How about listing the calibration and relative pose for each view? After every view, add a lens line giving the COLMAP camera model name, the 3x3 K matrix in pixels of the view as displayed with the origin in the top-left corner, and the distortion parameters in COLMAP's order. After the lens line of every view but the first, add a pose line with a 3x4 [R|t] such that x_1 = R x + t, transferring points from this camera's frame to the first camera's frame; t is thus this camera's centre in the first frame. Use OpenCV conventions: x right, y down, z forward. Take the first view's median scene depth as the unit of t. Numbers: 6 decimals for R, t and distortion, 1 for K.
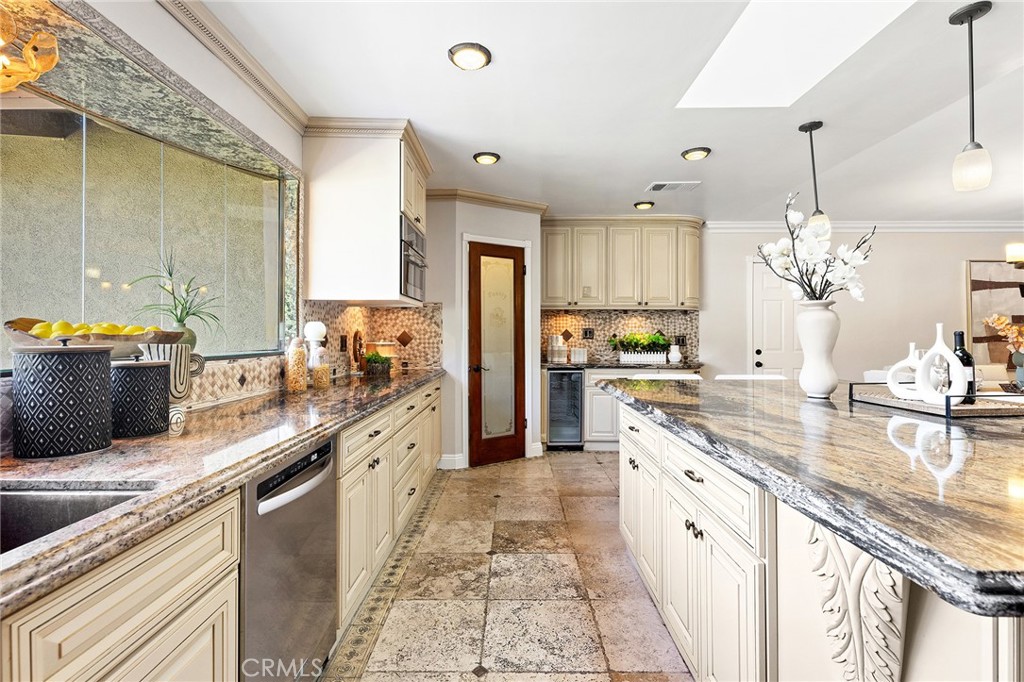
lens RADIAL K [[486.3, 0, 509.8], [0, 486.3, 332.6], [0, 0, 1]] dist [0.043276, 0.000369]
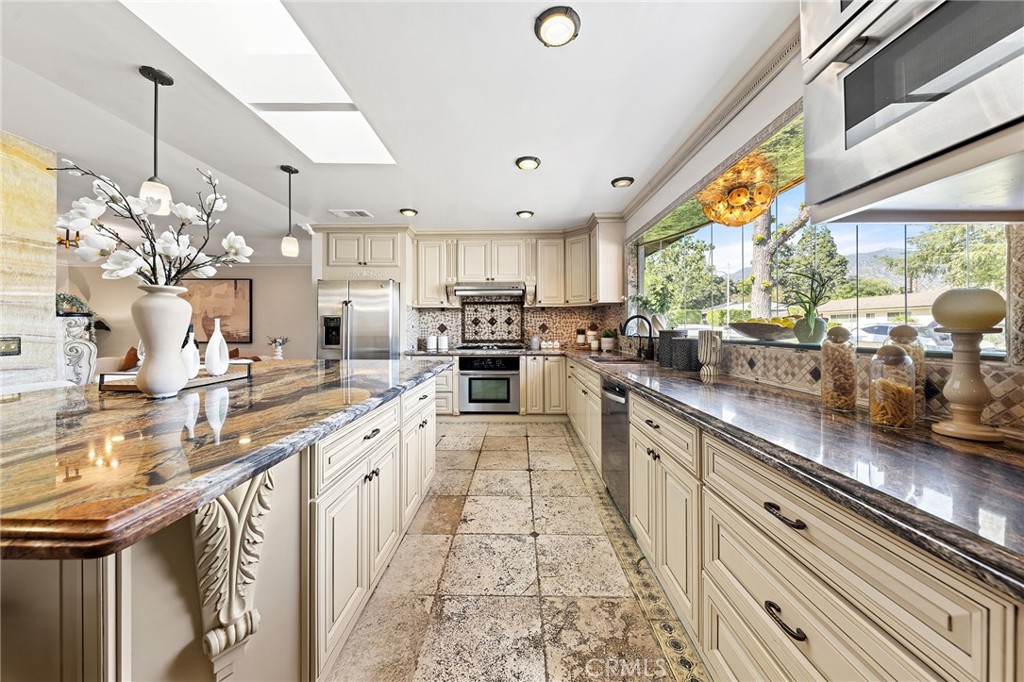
lens RADIAL K [[348.9, 0, 520.0], [0, 348.9, 325.0], [0, 0, 1]] dist [0.010520, -0.000150]
pose [[-0.999866, 0.003385, -0.015988, 0.001982], [0.003700, 0.999799, -0.019716, 0.014151], [0.015918, -0.019773, -0.999678, 1.265204]]
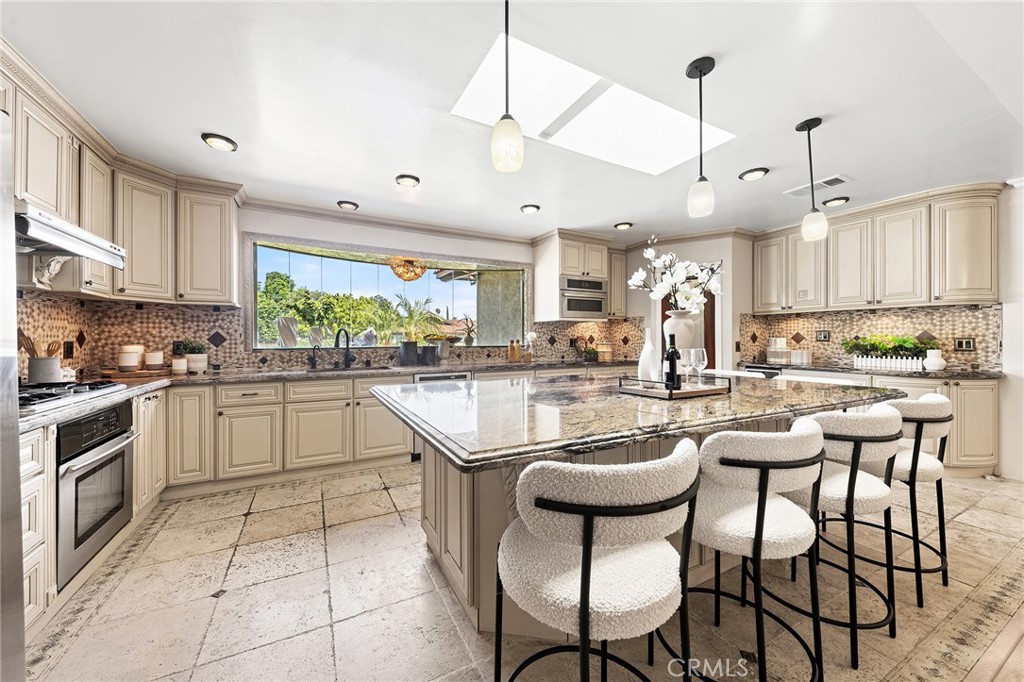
lens RADIAL K [[375.2, 0, 491.8], [0, 375.2, 343.8], [0, 0, 1]] dist [-0.002763, -0.002729]
pose [[0.459854, 0.006782, -0.887969, 0.954753], [0.009799, 0.999871, 0.012712, 0.002318], [0.887940, -0.014547, 0.459728, 0.085032]]
